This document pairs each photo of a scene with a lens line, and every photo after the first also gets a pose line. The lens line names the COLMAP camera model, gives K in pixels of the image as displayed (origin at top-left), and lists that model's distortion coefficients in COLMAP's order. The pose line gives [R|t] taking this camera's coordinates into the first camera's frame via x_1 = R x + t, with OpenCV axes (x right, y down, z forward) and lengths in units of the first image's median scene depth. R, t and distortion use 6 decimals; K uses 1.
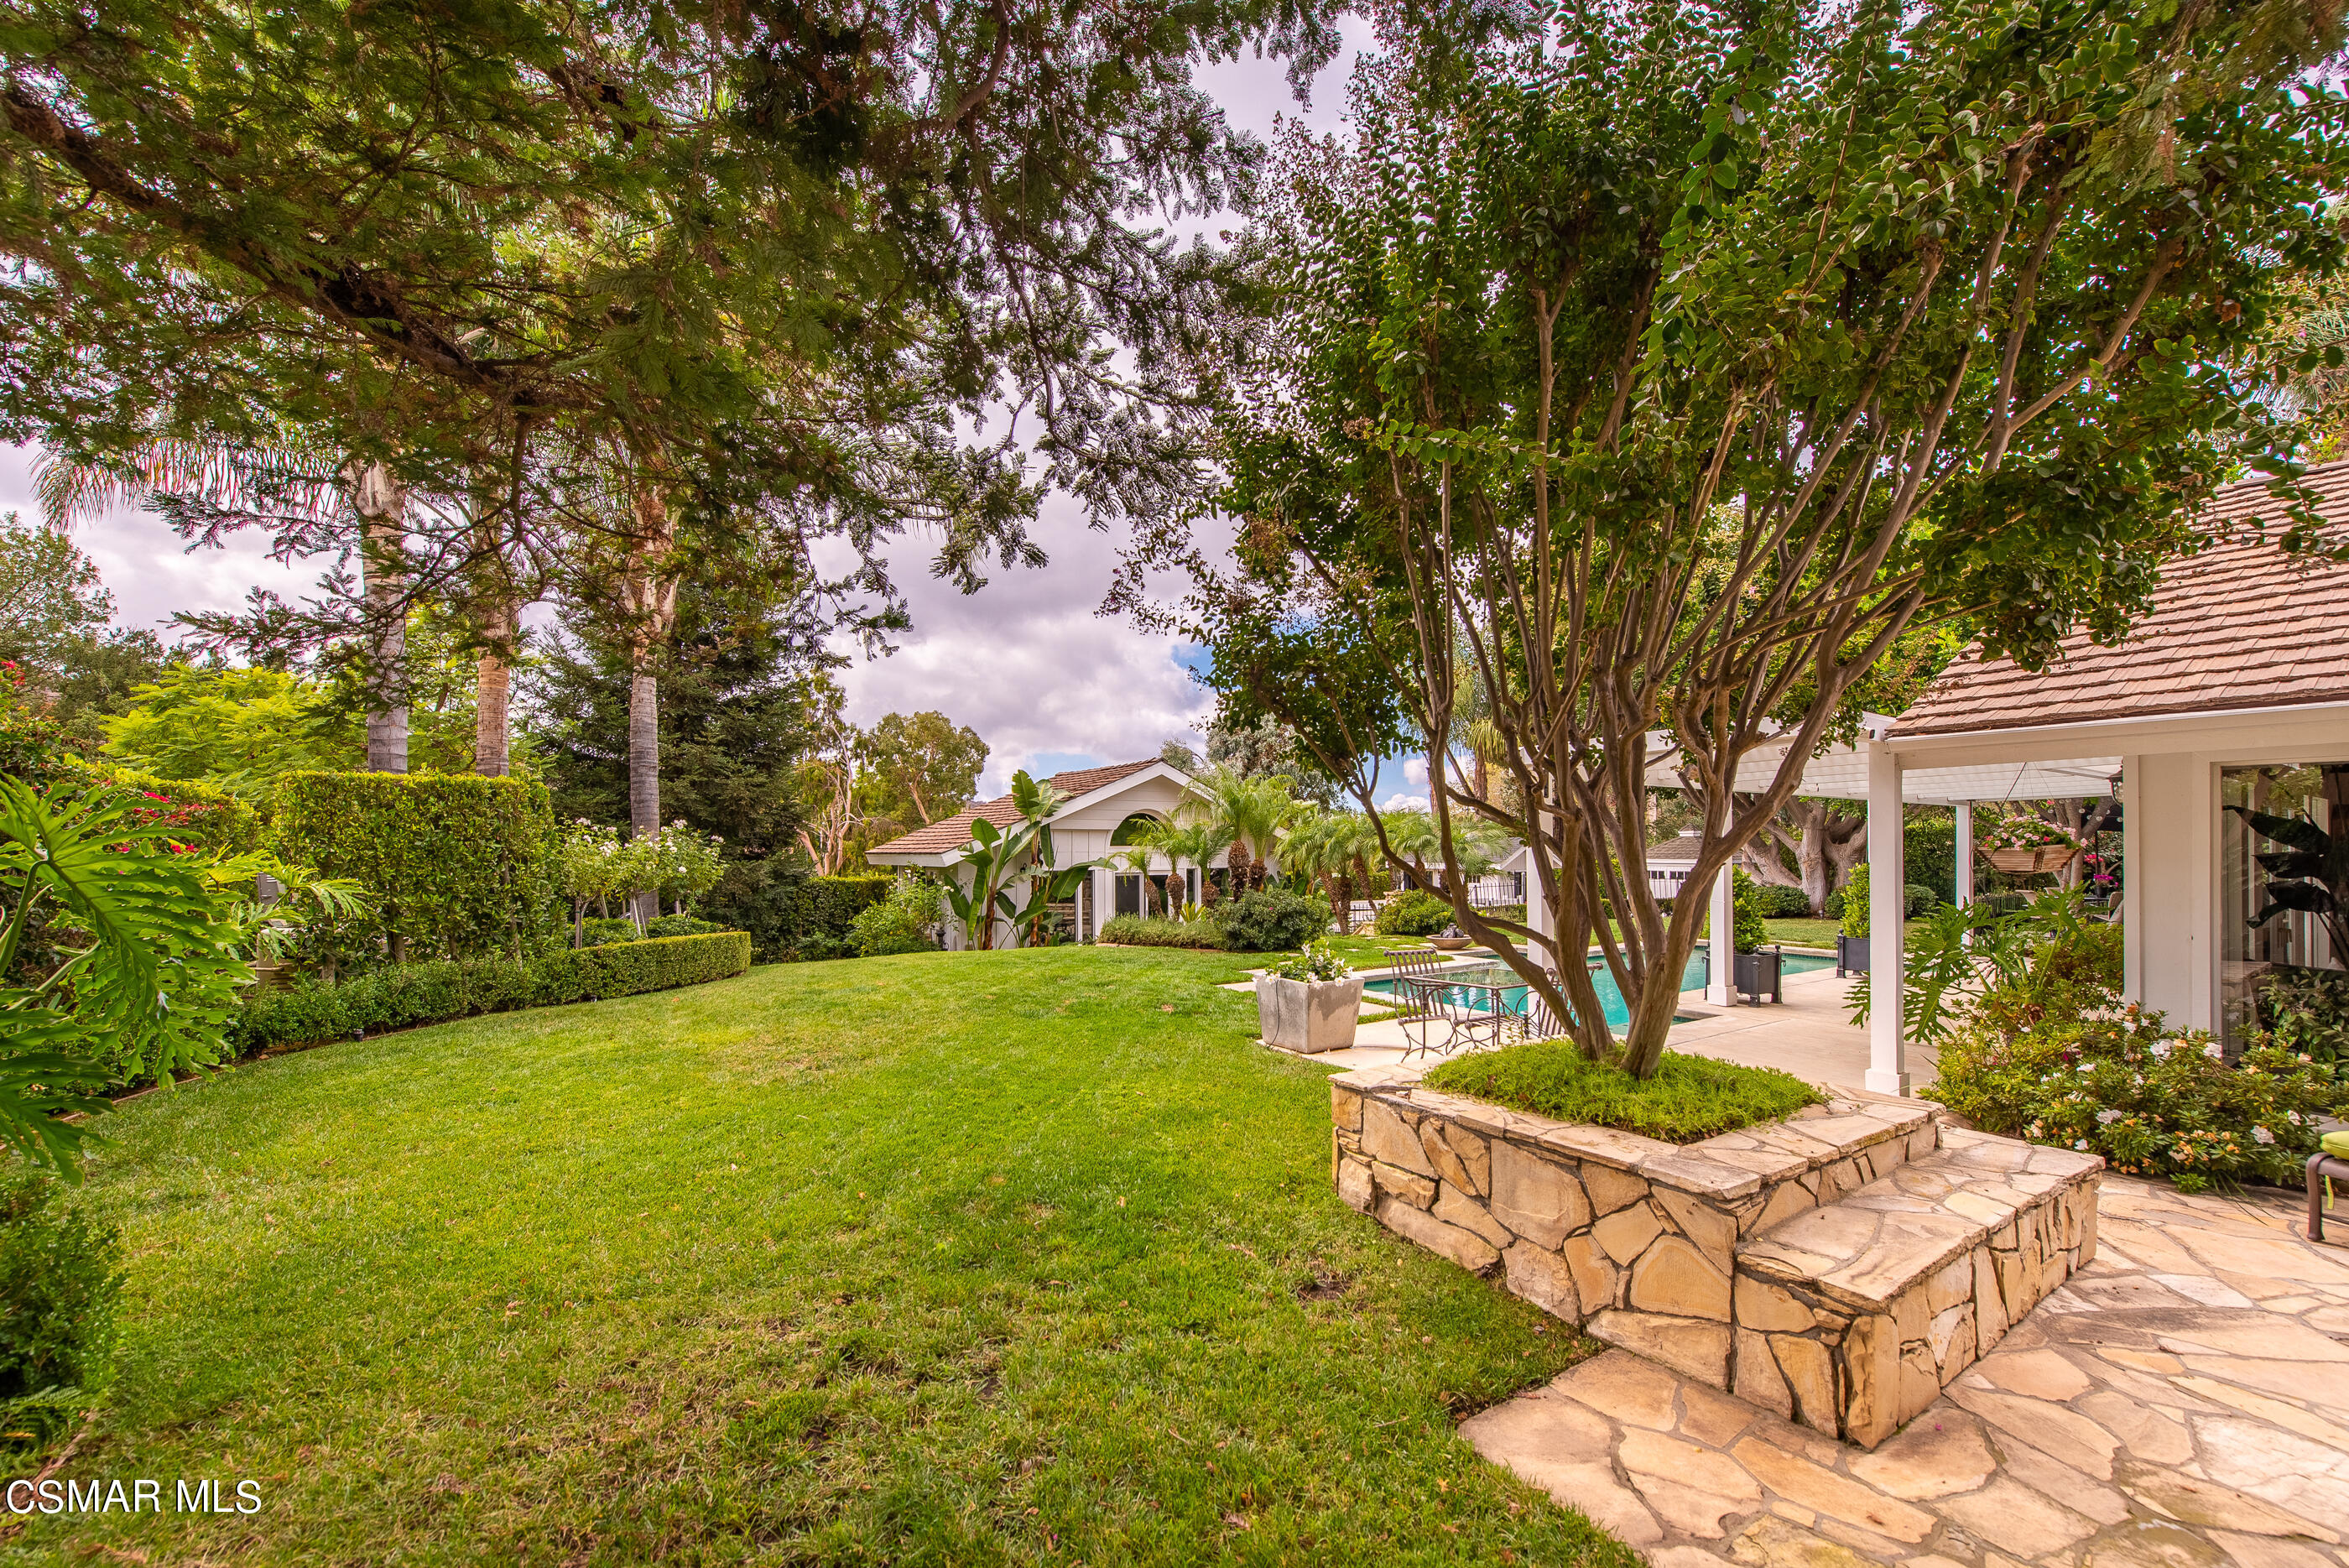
lens RADIAL K [[932.0, 0, 1203.9], [0, 932.0, 842.1], [0, 0, 1]] dist [0.000486, -0.000101]
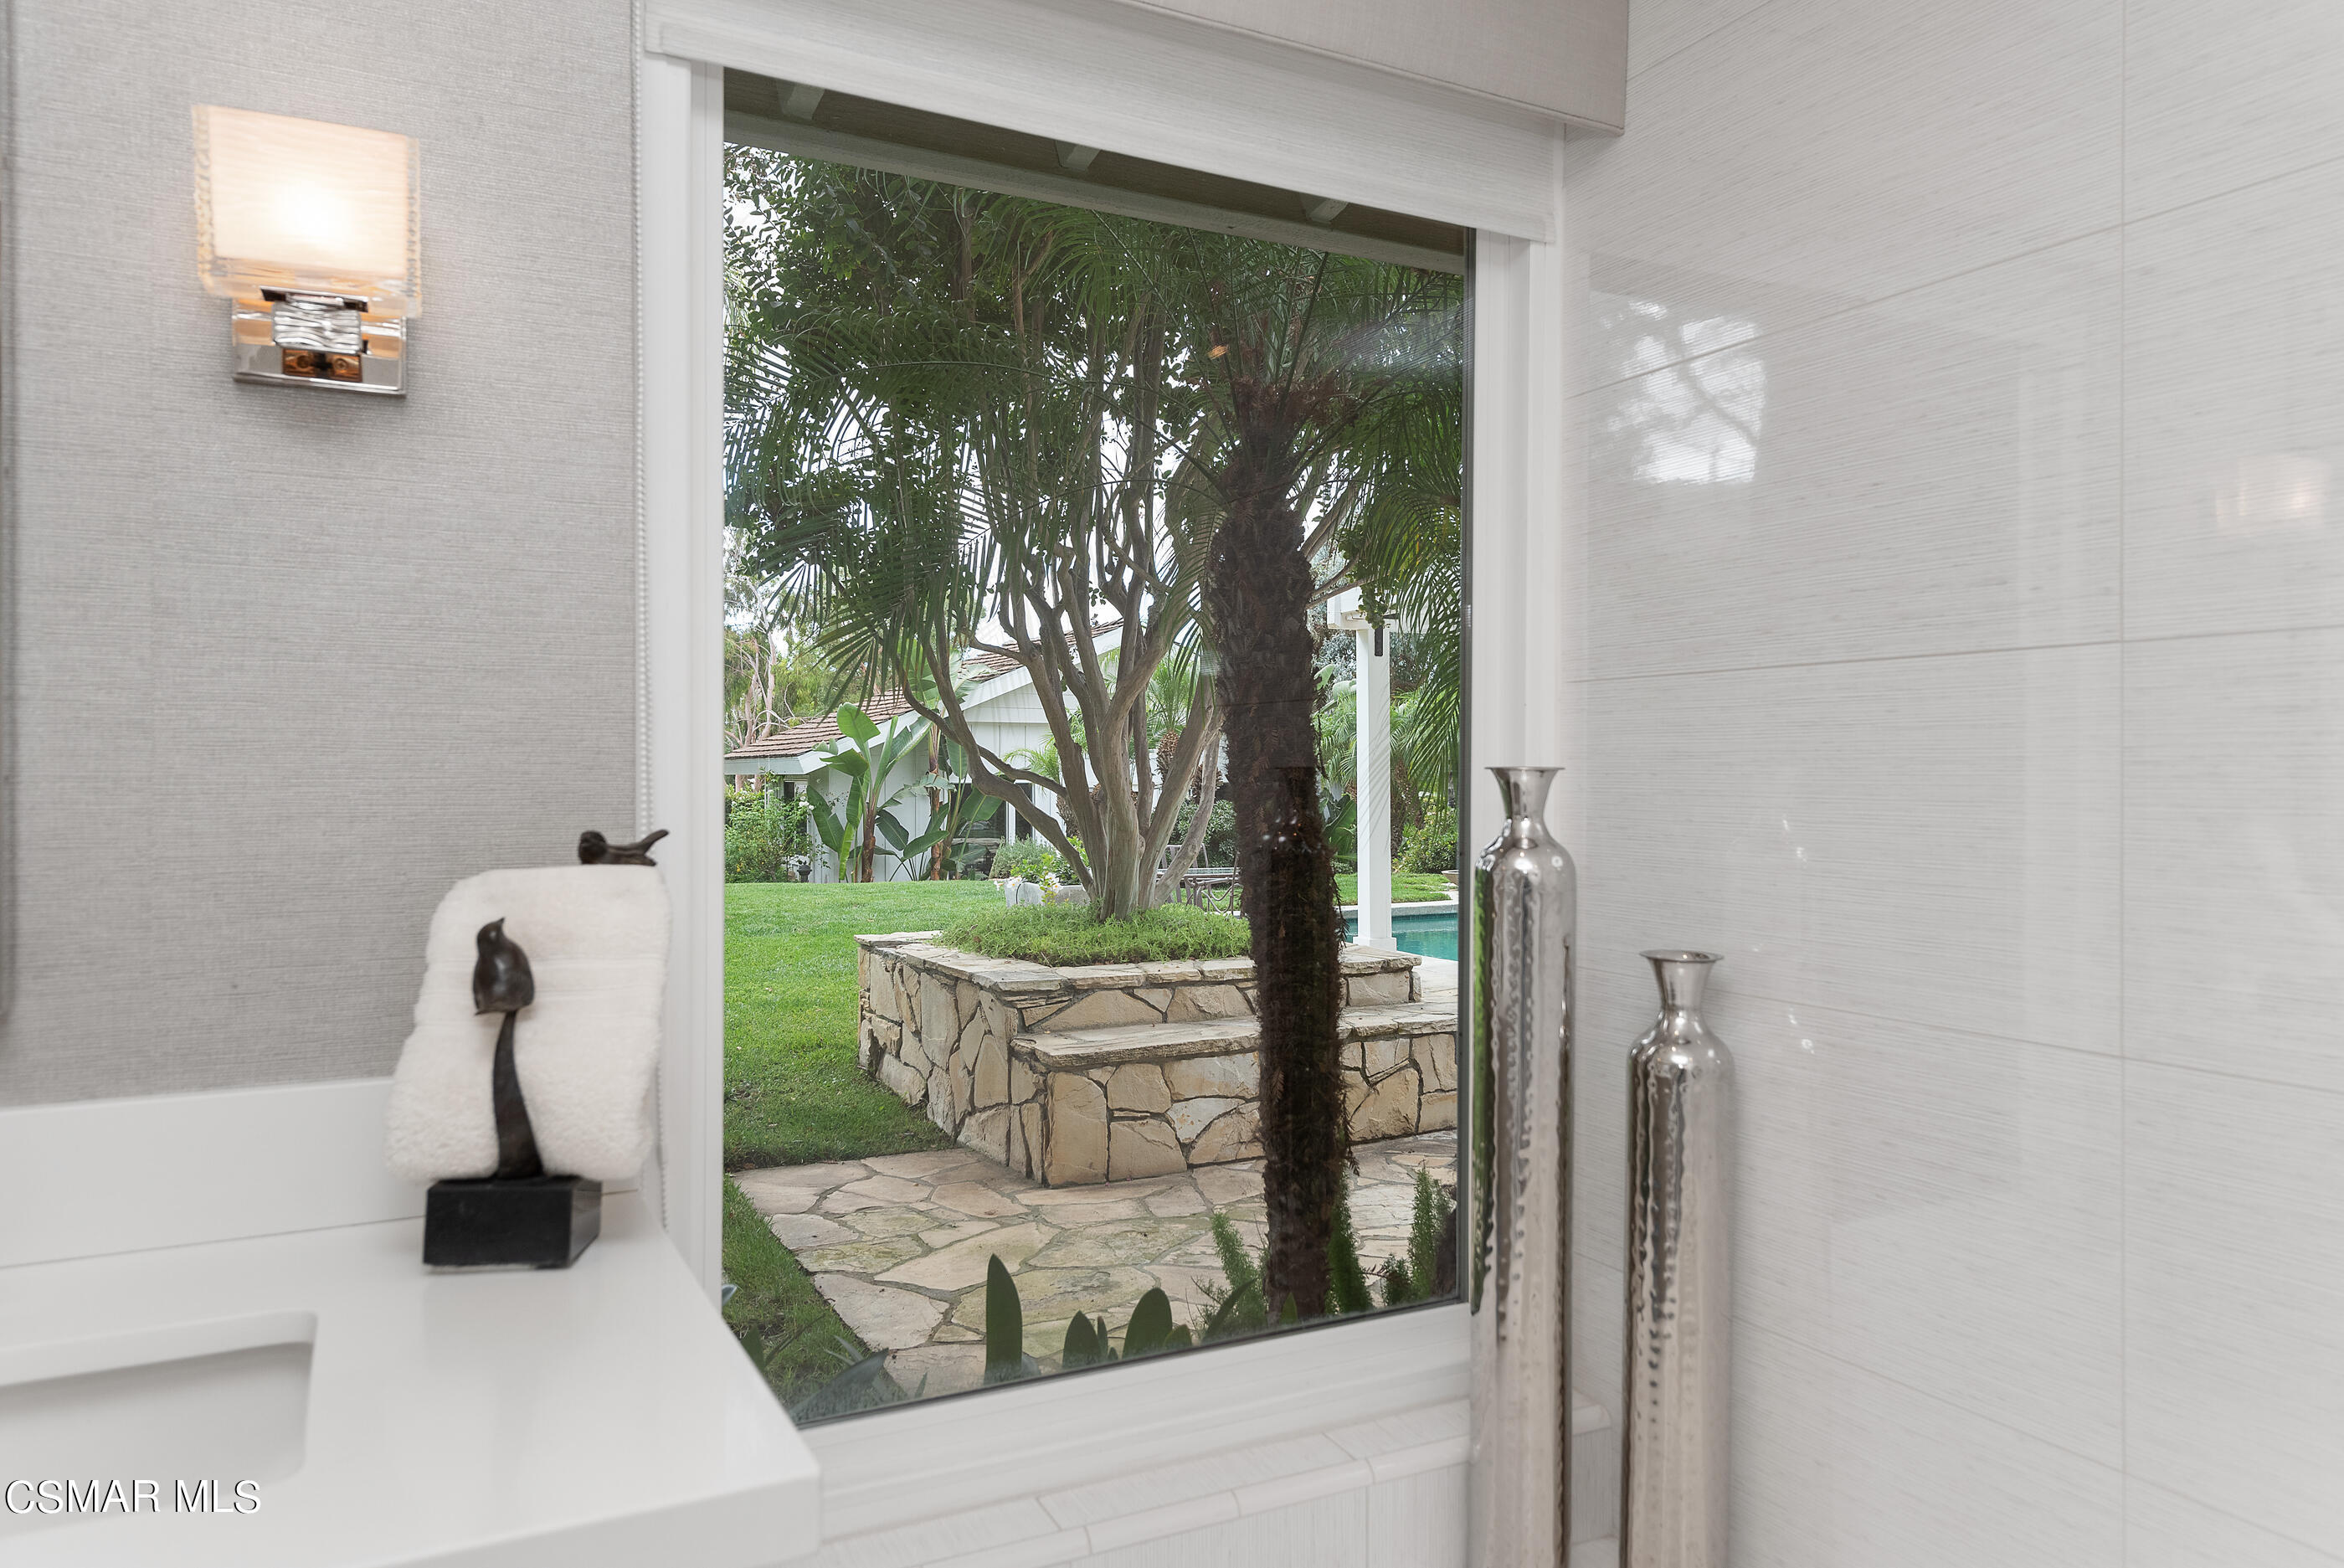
lens RADIAL K [[1567.9, 0, 1179.4], [0, 1567.9, 782.1], [0, 0, 1]] dist [0.008098, 0.000338]
pose [[0.990506, -0.000110, -0.137472, 0.210052], [0.001783, 0.999926, 0.012048, 0.023457], [0.137460, -0.012179, 0.990432, -0.165964]]
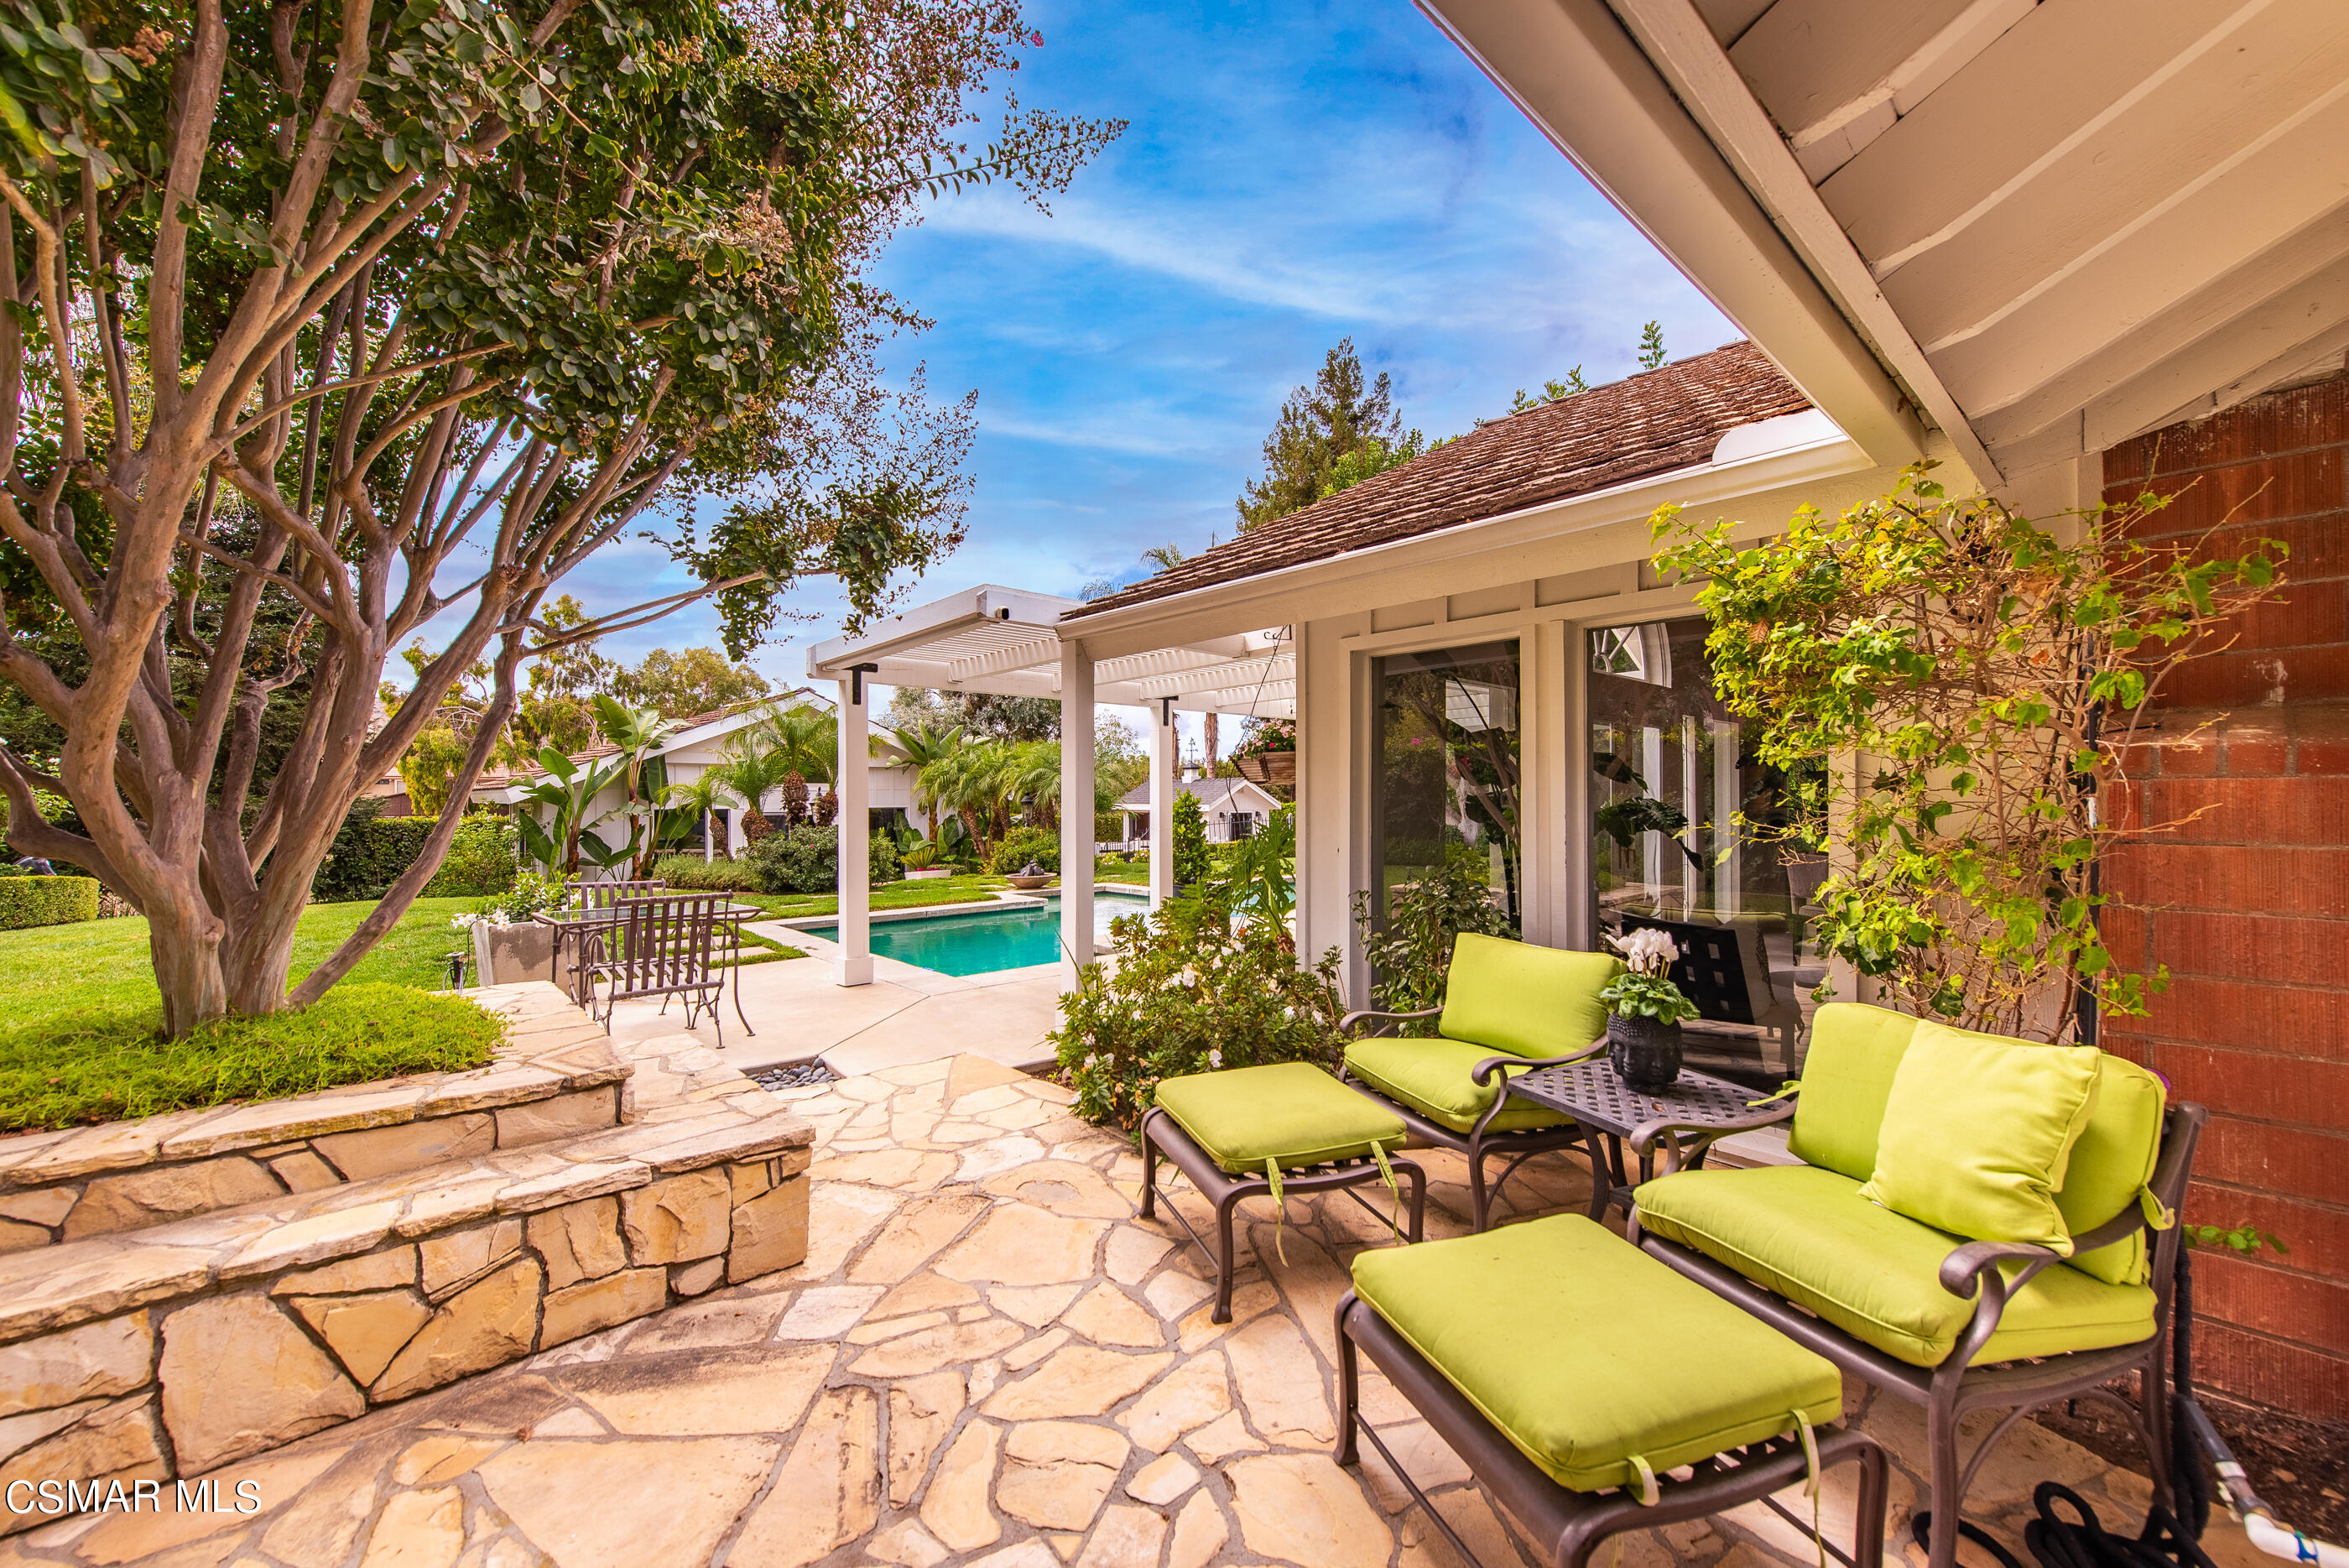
lens RADIAL K [[932.0, 0, 1181.0], [0, 932.0, 790.7], [0, 0, 1]] dist [0.000486, -0.000101]
pose [[0.992472, -0.000131, 0.122473, 0.309067], [0.000173, 1.000000, -0.000330, 0.018168], [-0.122473, 0.000349, 0.992472, 0.060186]]
